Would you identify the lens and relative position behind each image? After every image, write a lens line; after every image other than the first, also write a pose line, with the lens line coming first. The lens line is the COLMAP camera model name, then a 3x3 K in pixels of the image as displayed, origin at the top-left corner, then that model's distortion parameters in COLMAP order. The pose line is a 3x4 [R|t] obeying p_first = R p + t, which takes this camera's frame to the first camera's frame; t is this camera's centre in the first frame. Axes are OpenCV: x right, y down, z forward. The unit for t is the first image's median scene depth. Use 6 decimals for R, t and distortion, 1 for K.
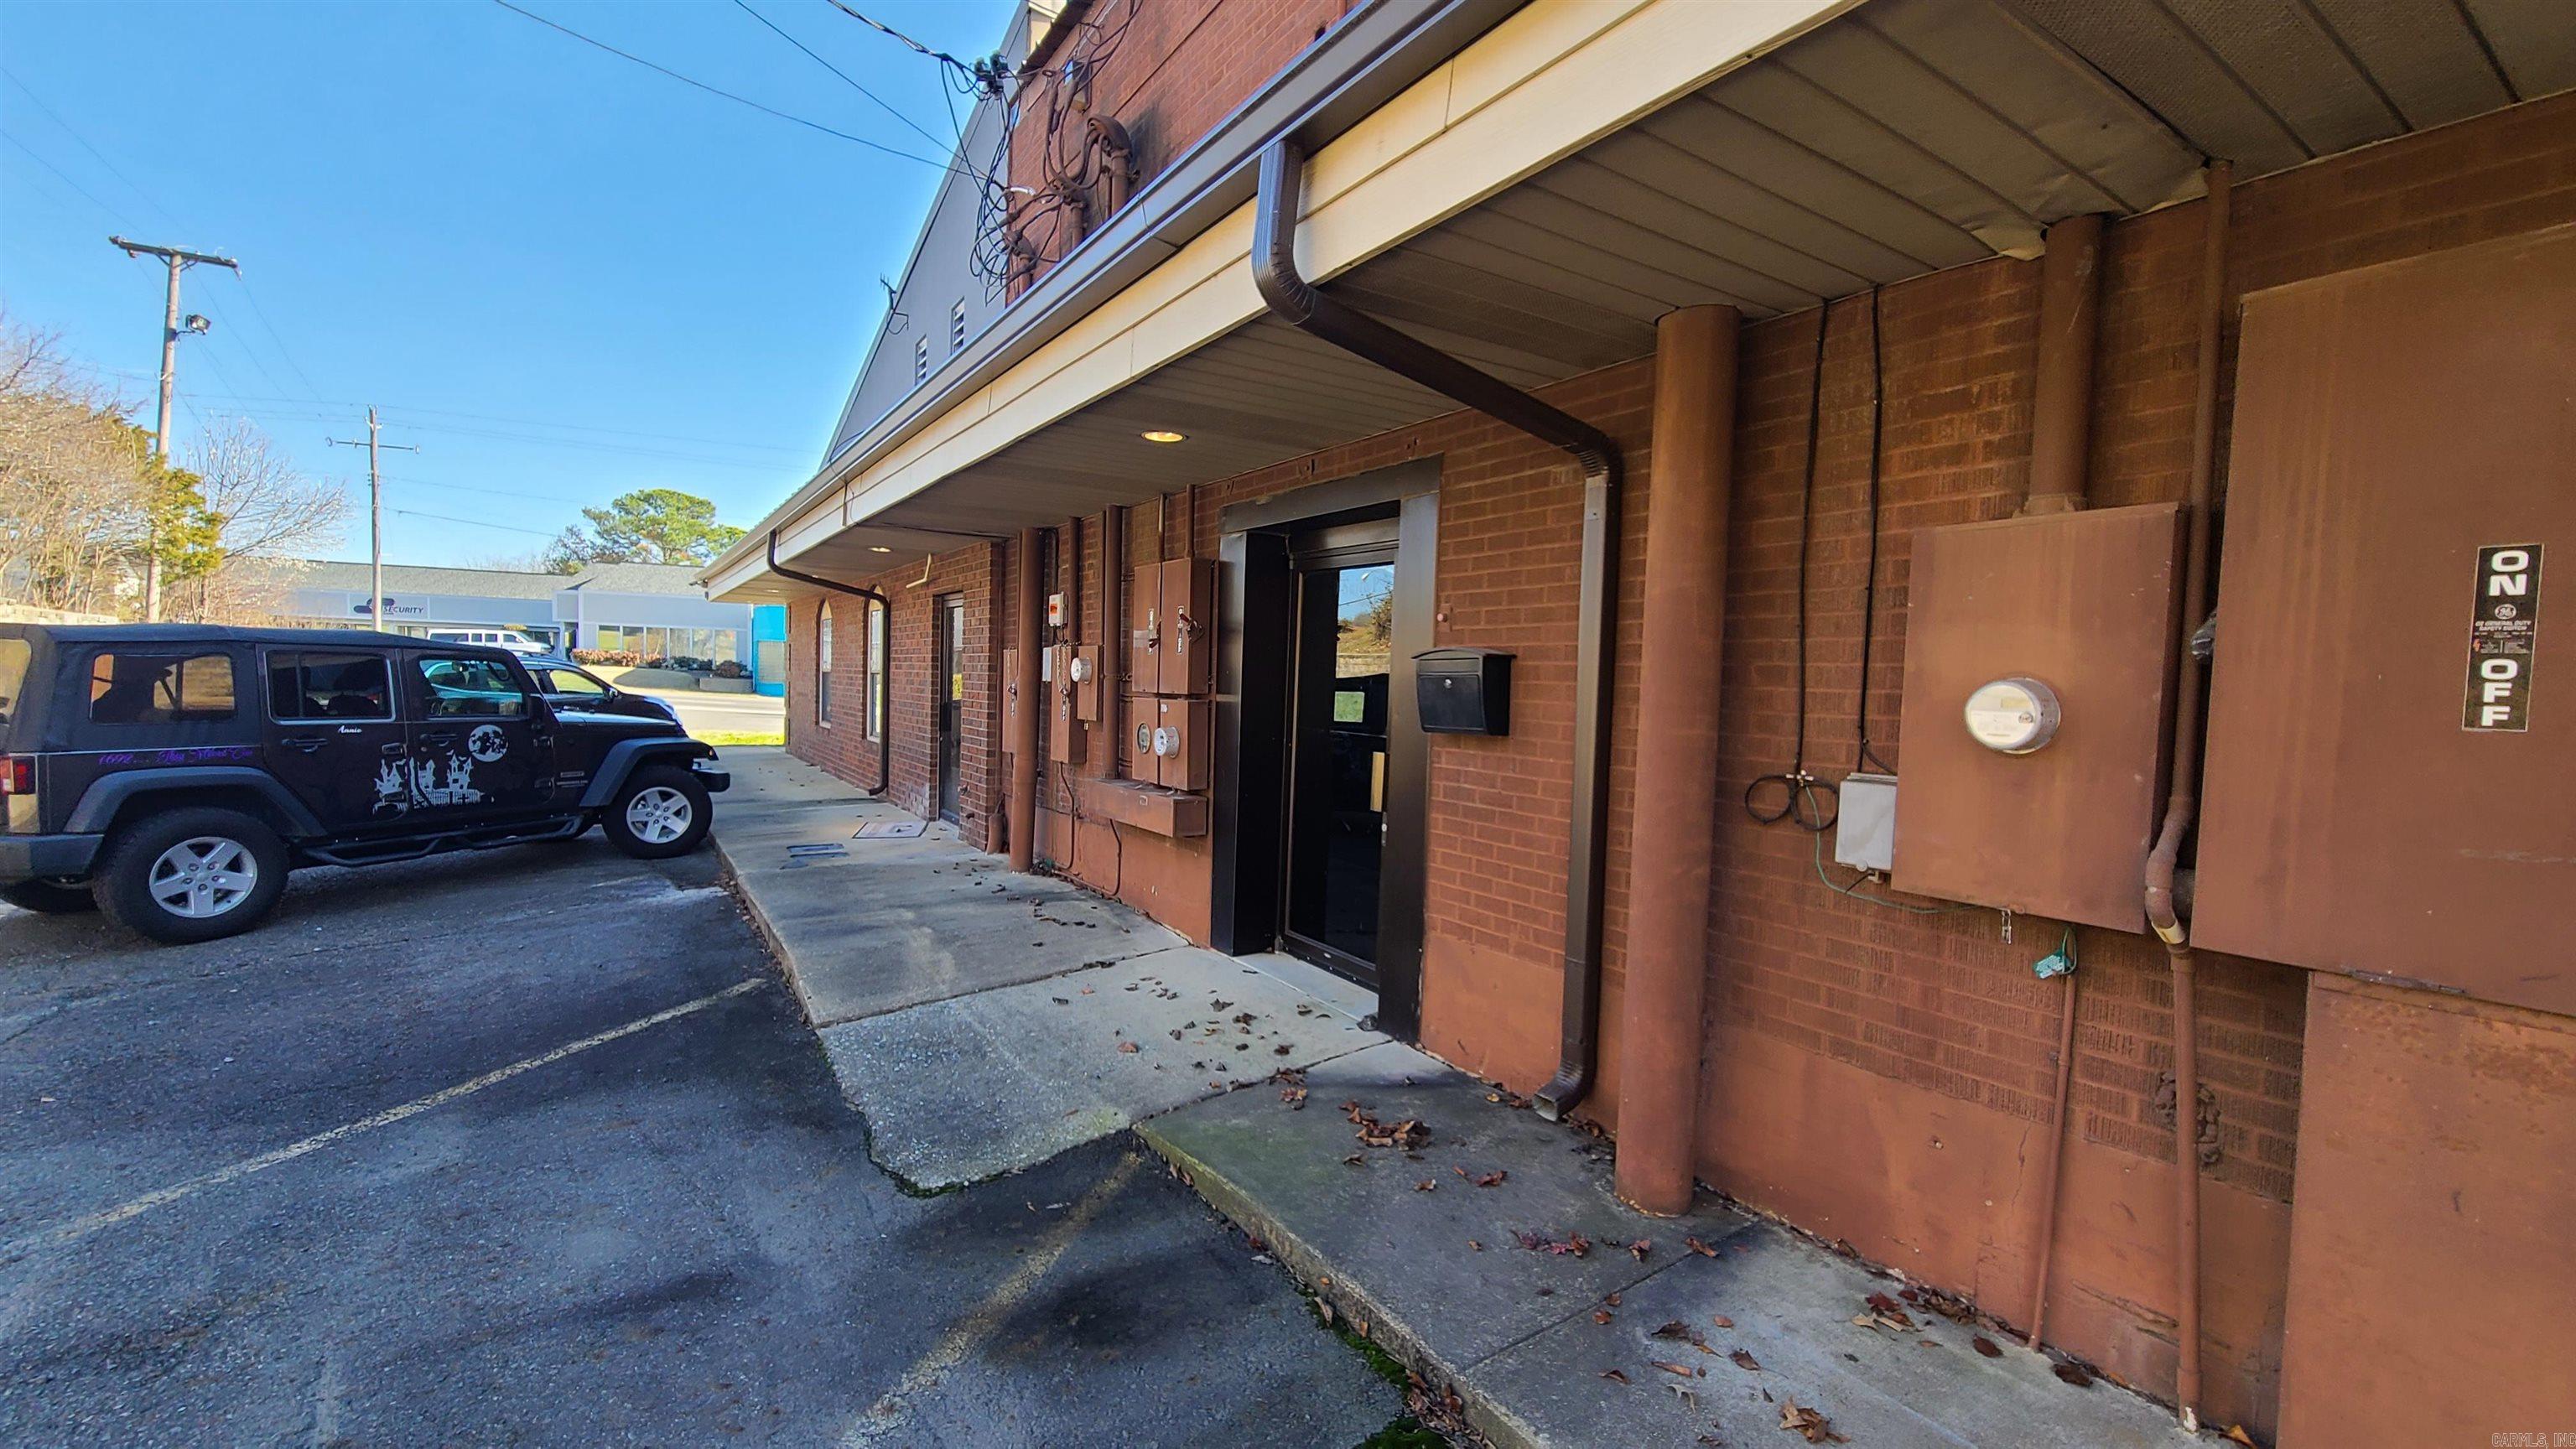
lens RADIAL K [[1056.8, 0, 1292.2], [0, 1056.8, 729.3], [0, 0, 1]] dist [-0.001273, 0.001243]
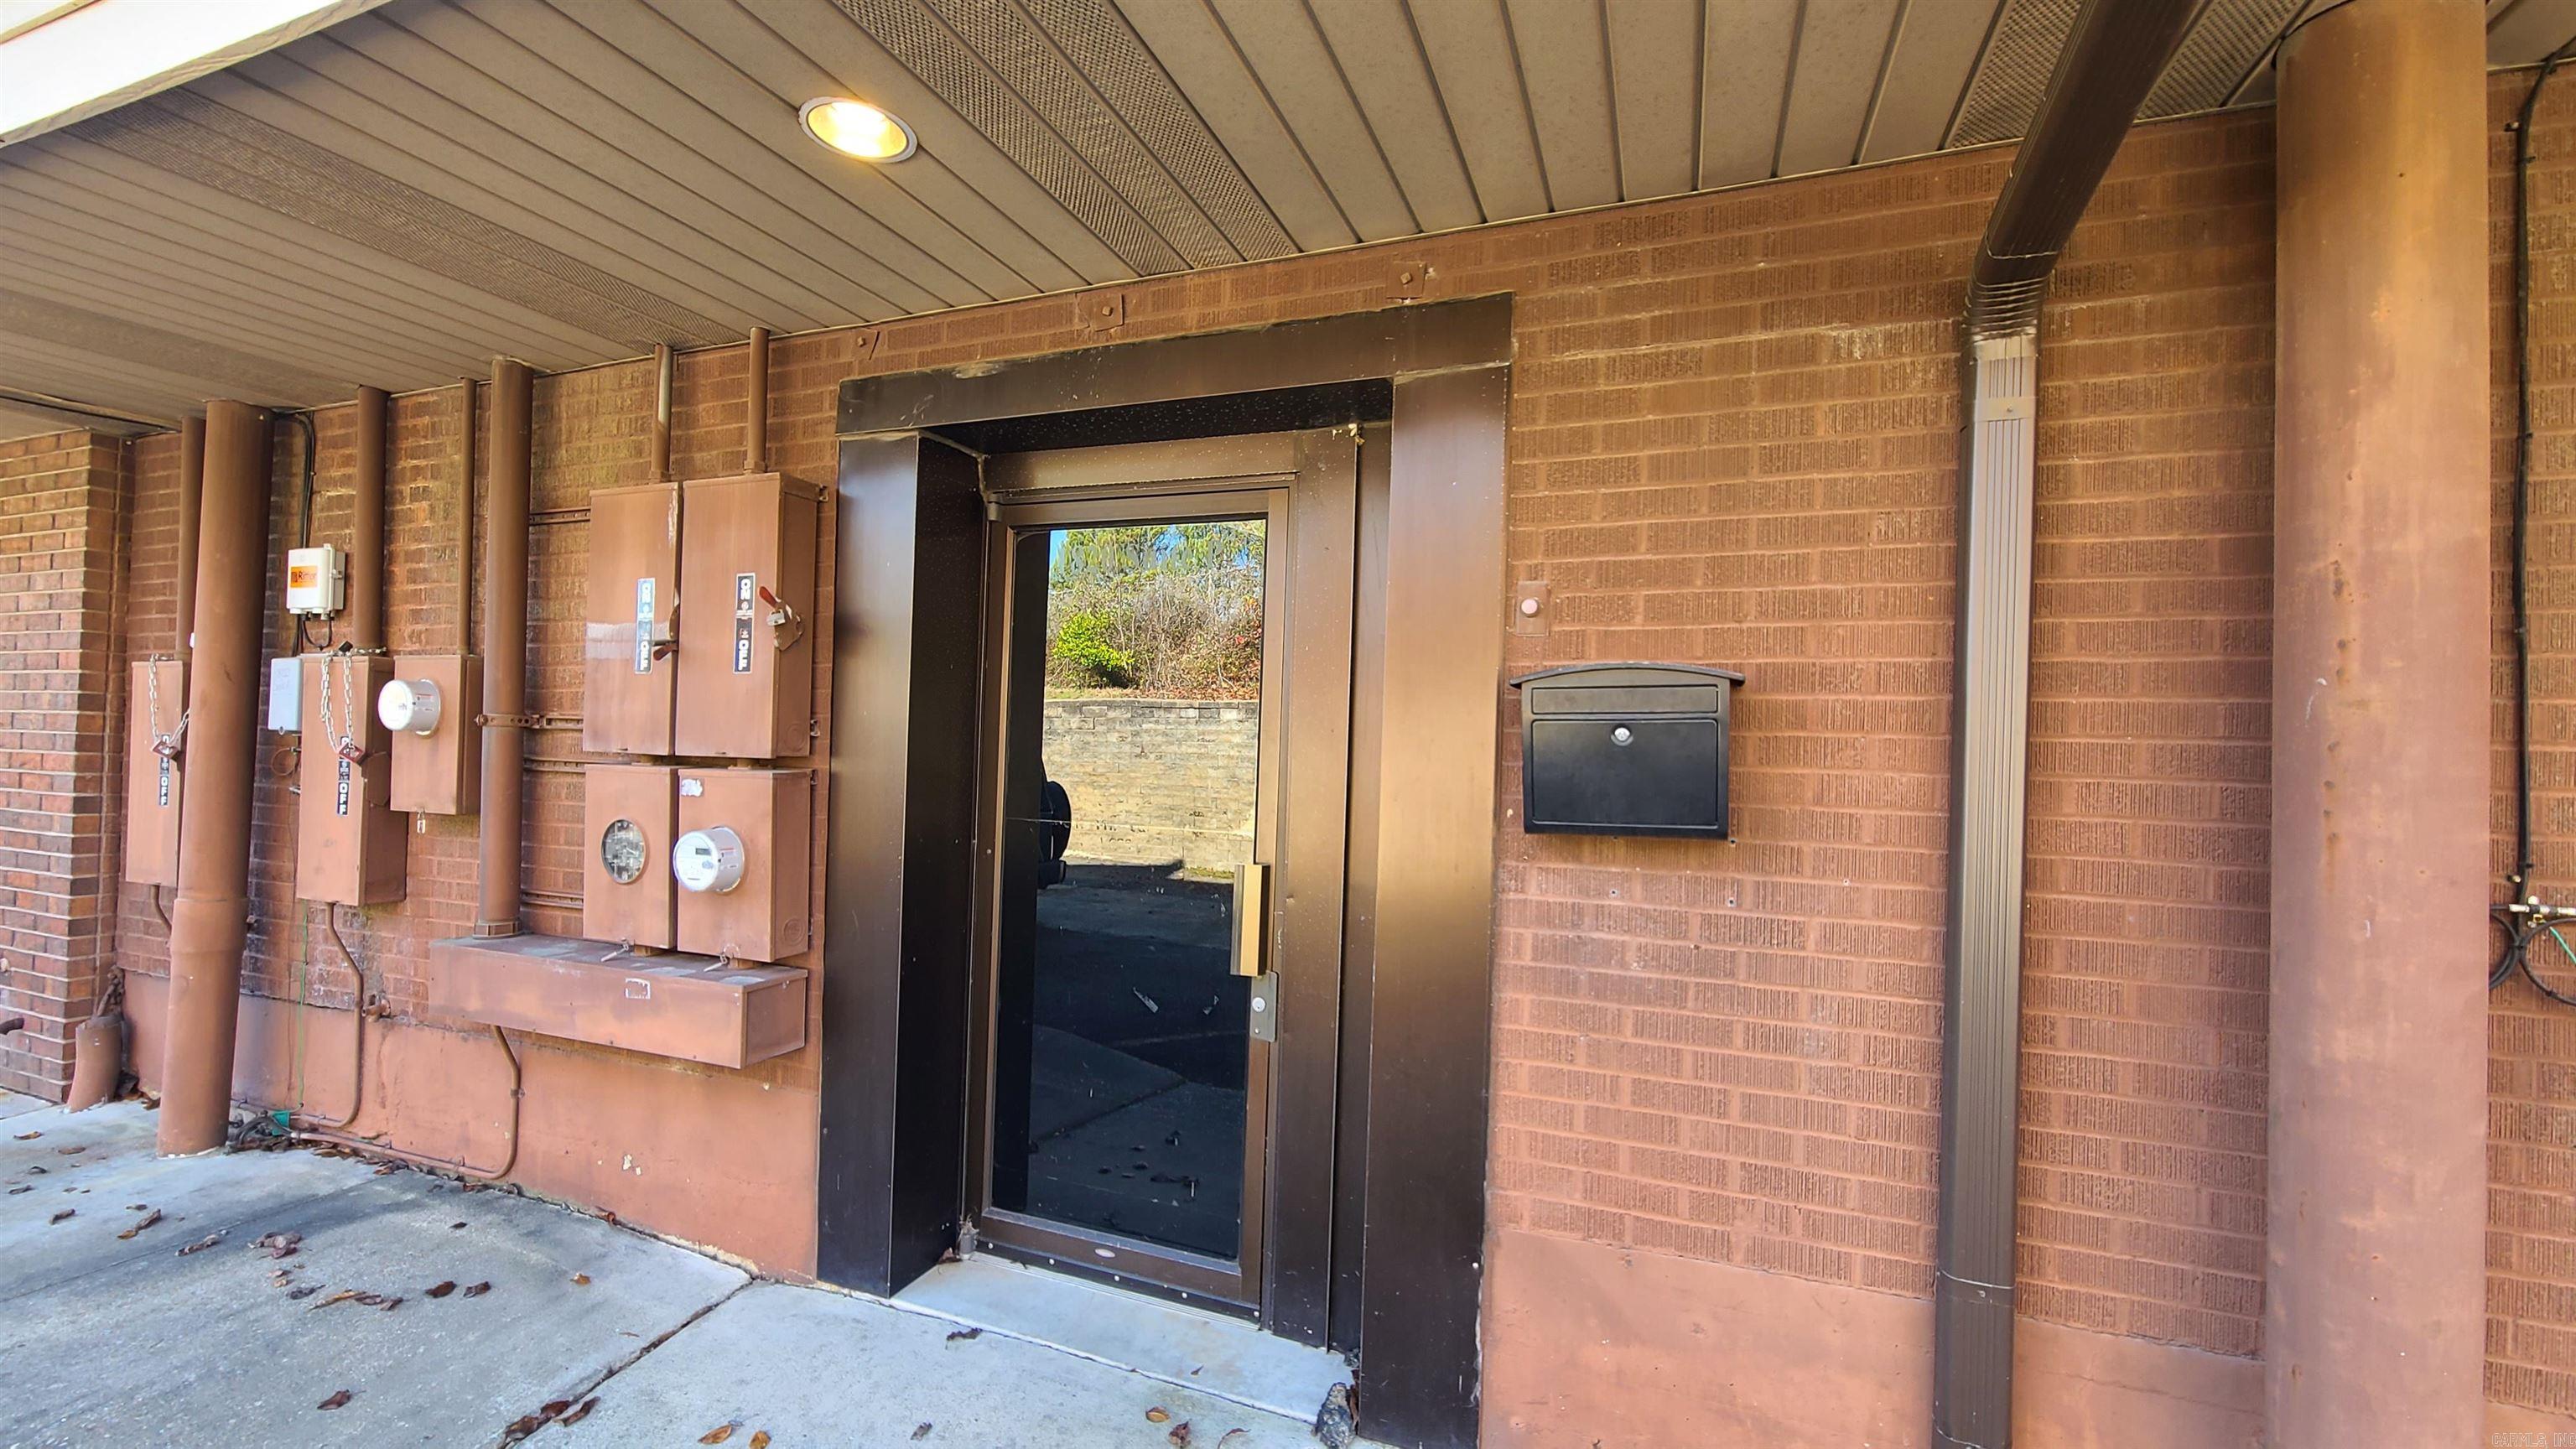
lens RADIAL K [[1056.8, 0, 1273.6], [0, 1056.8, 716.9], [0, 0, 1]] dist [-0.001273, 0.001243]
pose [[0.818542, -0.002077, 0.574443, -0.180228], [0.029327, 0.998841, -0.038177, -0.025979], [-0.573697, 0.048096, 0.817654, 0.463477]]
